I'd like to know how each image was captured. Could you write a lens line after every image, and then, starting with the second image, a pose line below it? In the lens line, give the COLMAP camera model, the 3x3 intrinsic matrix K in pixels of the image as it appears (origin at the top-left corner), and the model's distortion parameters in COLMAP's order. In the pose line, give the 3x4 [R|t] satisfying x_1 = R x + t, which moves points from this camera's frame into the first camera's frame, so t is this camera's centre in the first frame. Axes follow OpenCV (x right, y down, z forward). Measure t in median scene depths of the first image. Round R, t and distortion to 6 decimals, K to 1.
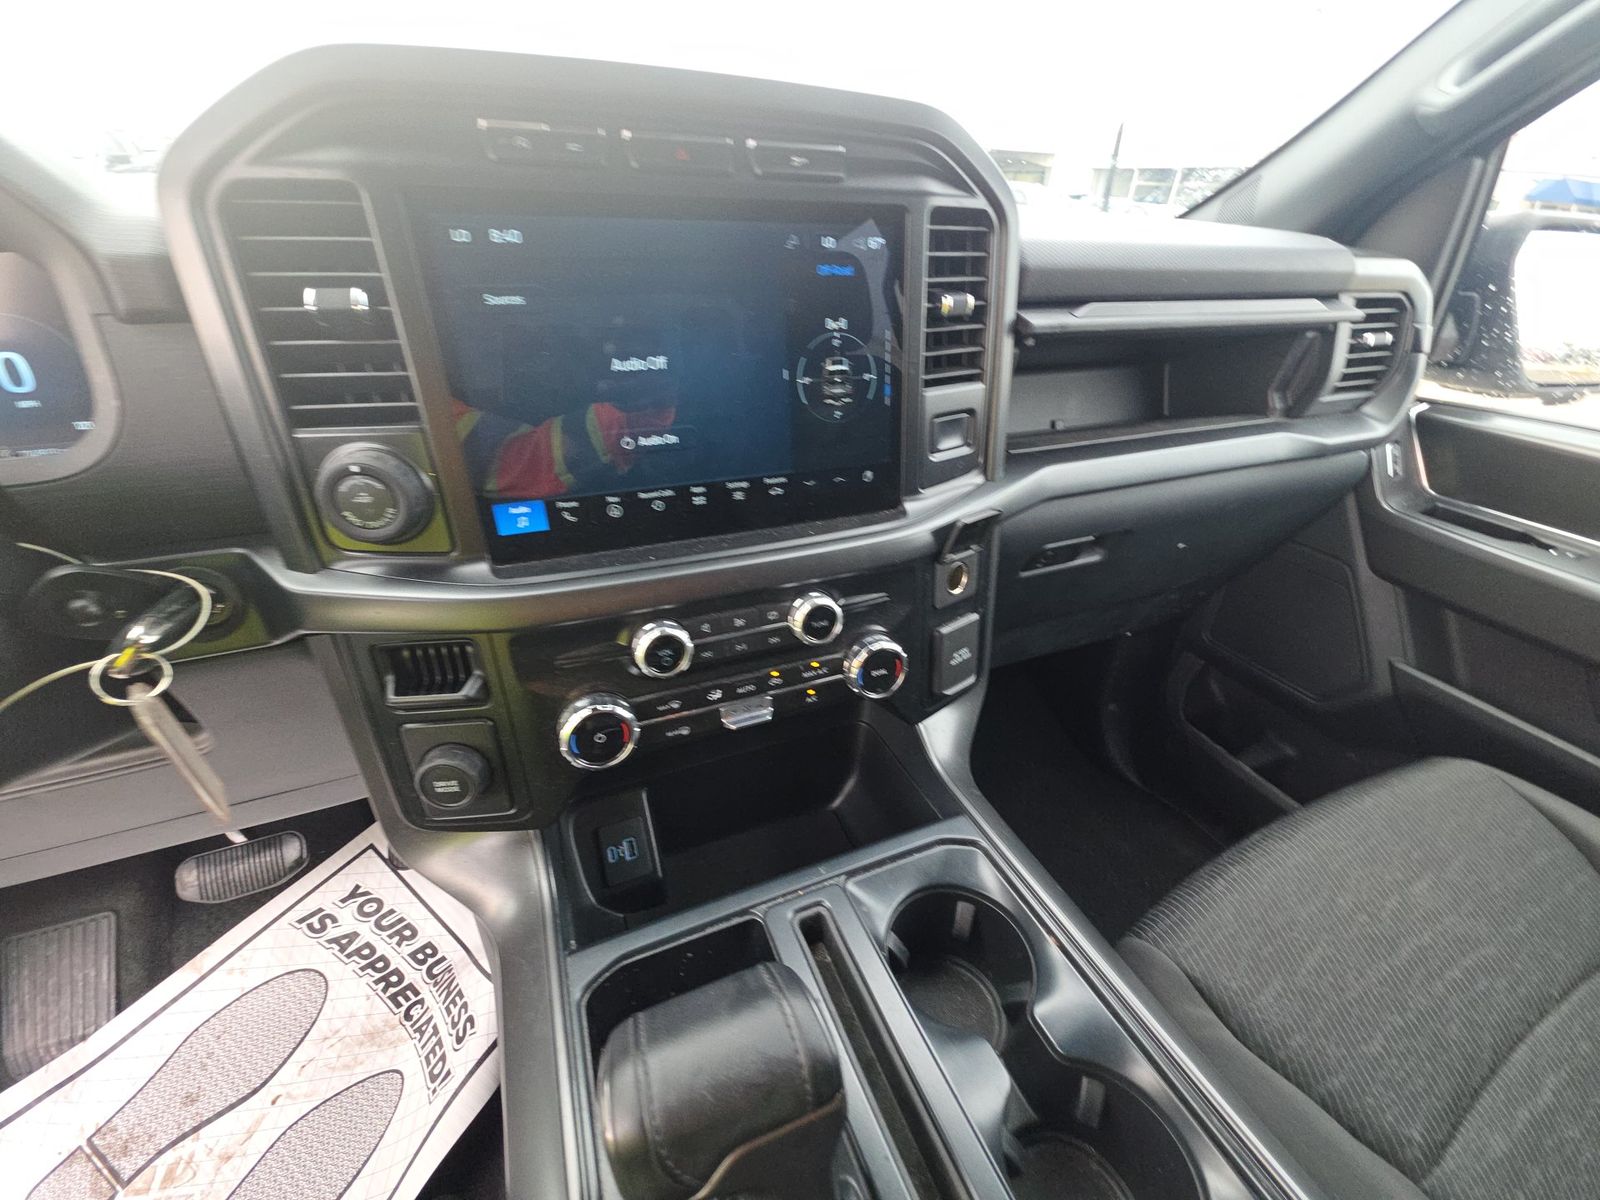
lens RADIAL K [[630.4, 0, 808.1], [0, 630.4, 597.3], [0, 0, 1]] dist [0.000400, -0.004296]
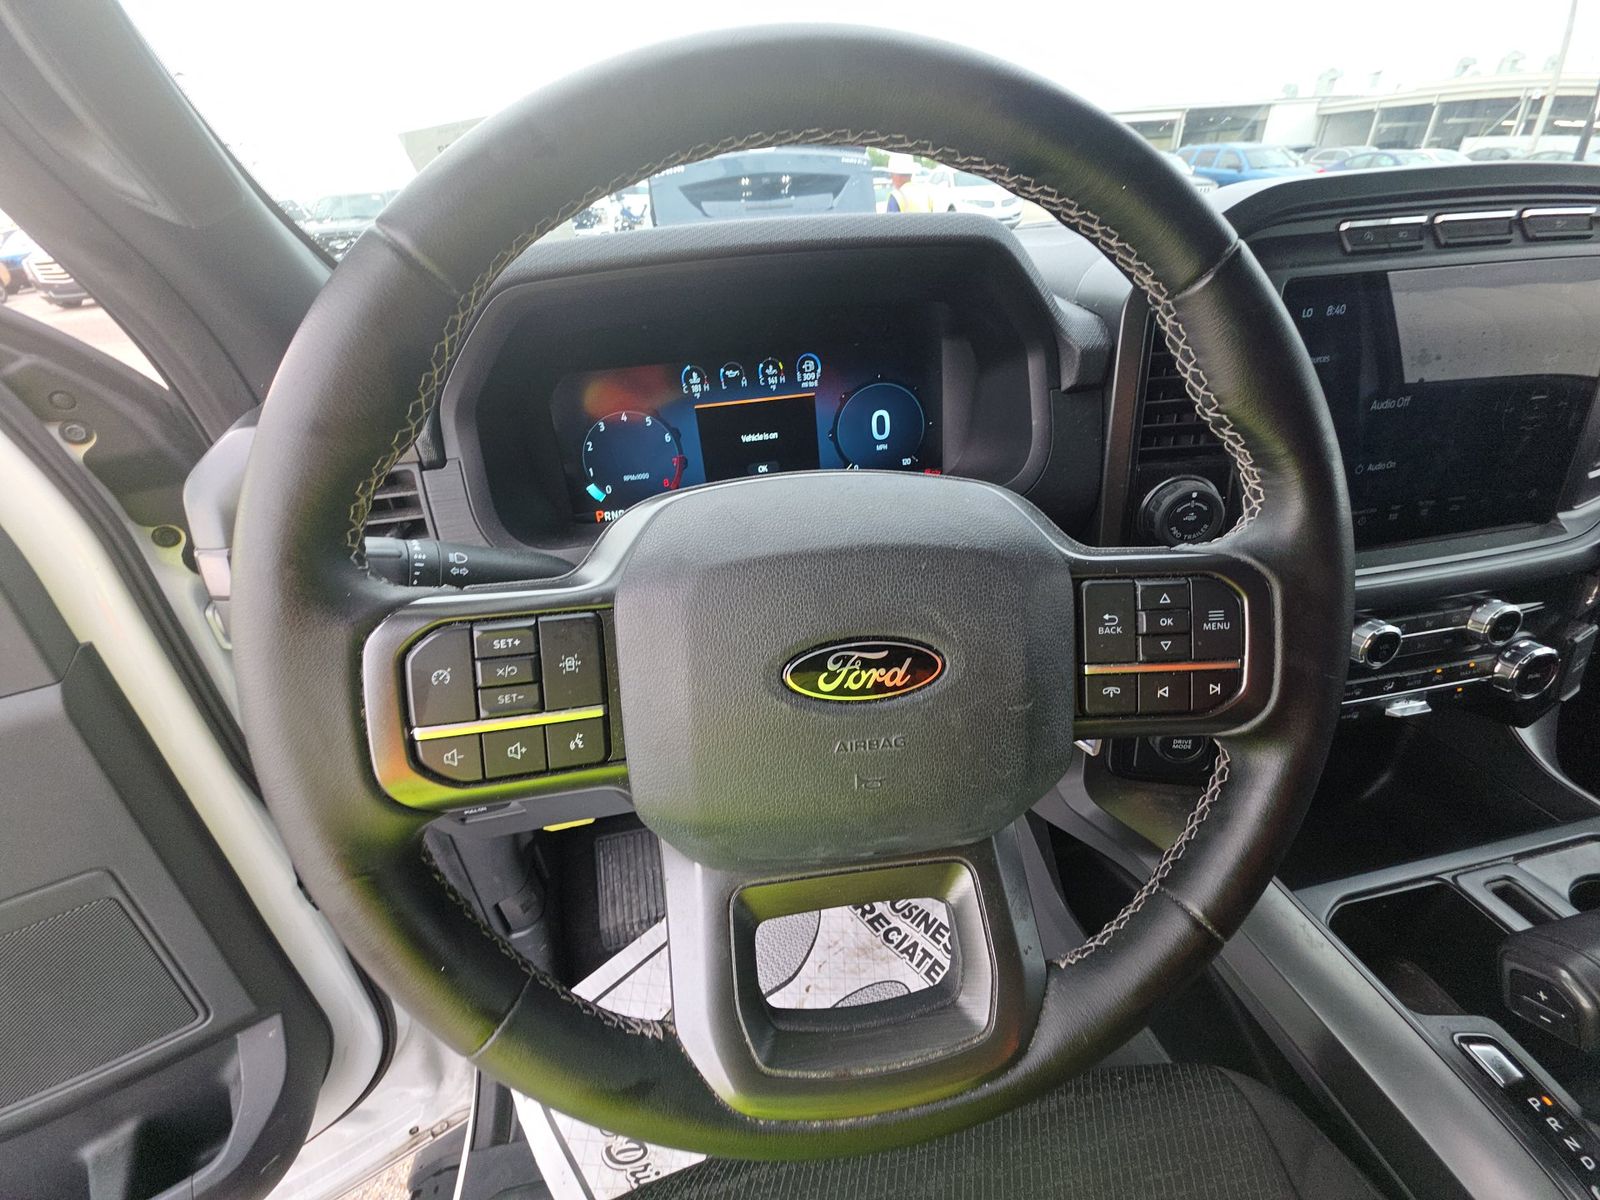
lens RADIAL K [[630.4, 0, 806.2], [0, 630.4, 602.5], [0, 0, 1]] dist [0.000400, -0.004296]
pose [[0.973749, 0.033123, -0.225201, -0.583612], [-0.030681, 0.999426, 0.014335, 0.011730], [0.225546, -0.007049, 0.974207, -0.219996]]
